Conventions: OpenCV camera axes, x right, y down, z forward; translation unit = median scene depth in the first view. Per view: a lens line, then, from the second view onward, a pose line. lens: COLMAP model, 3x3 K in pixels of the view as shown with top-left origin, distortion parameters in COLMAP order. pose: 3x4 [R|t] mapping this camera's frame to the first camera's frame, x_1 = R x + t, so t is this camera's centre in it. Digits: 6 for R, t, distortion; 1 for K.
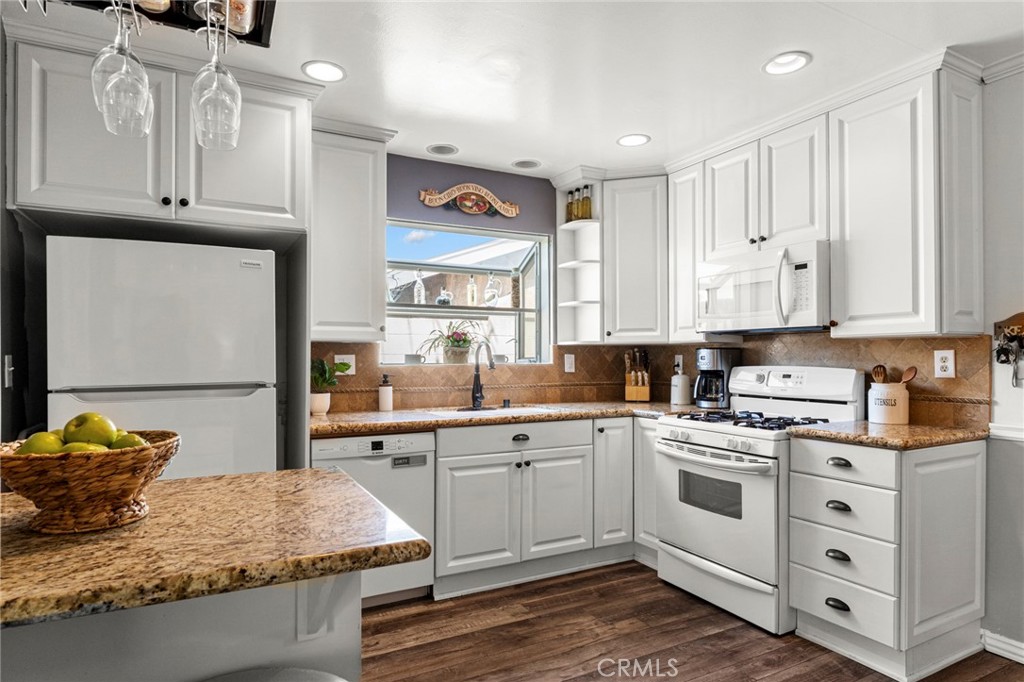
lens RADIAL K [[583.3, 0, 510.2], [0, 583.3, 356.2], [0, 0, 1]] dist [-0.009237, -0.000819]
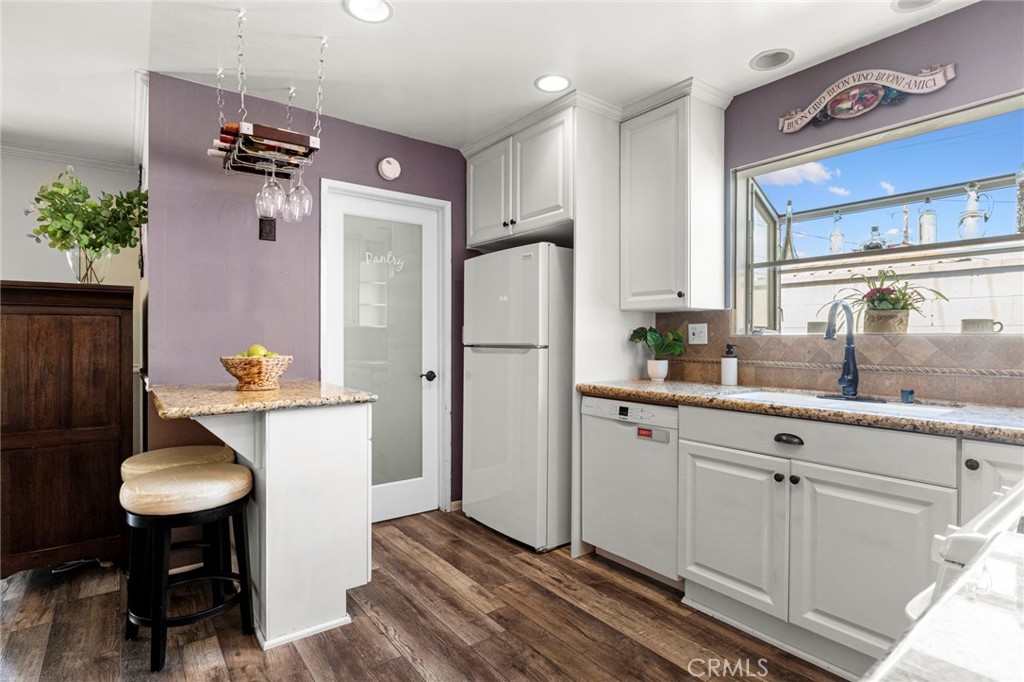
lens RADIAL K [[518.0, 0, 513.7], [0, 518.0, 337.9], [0, 0, 1]] dist [-0.012611, -0.000284]
pose [[0.161359, 0.002081, -0.986894, 0.463080], [-0.001025, 0.999998, 0.001941, 0.017900], [0.986895, 0.000699, 0.161360, 0.490370]]
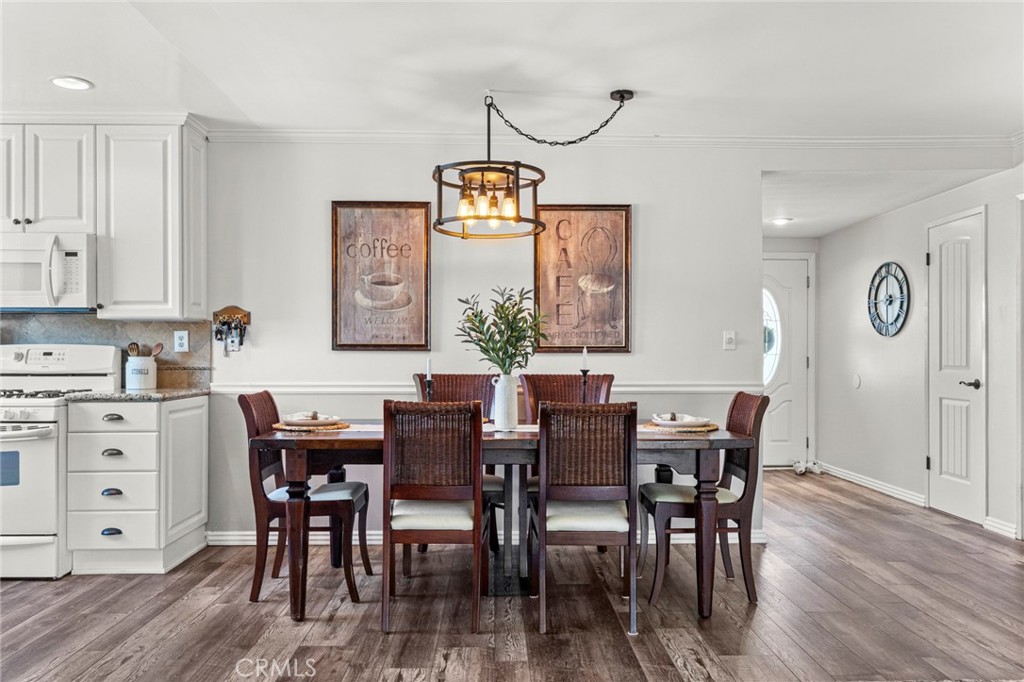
lens RADIAL K [[751.0, 0, 510.2], [0, 751.0, 349.6], [0, 0, 1]] dist [0.005926, -0.005505]
pose [[0.448679, 0.004030, 0.893684, -0.500142], [-0.001159, 0.999992, -0.003927, 0.042315], [-0.893692, 0.000727, 0.448680, -0.492328]]
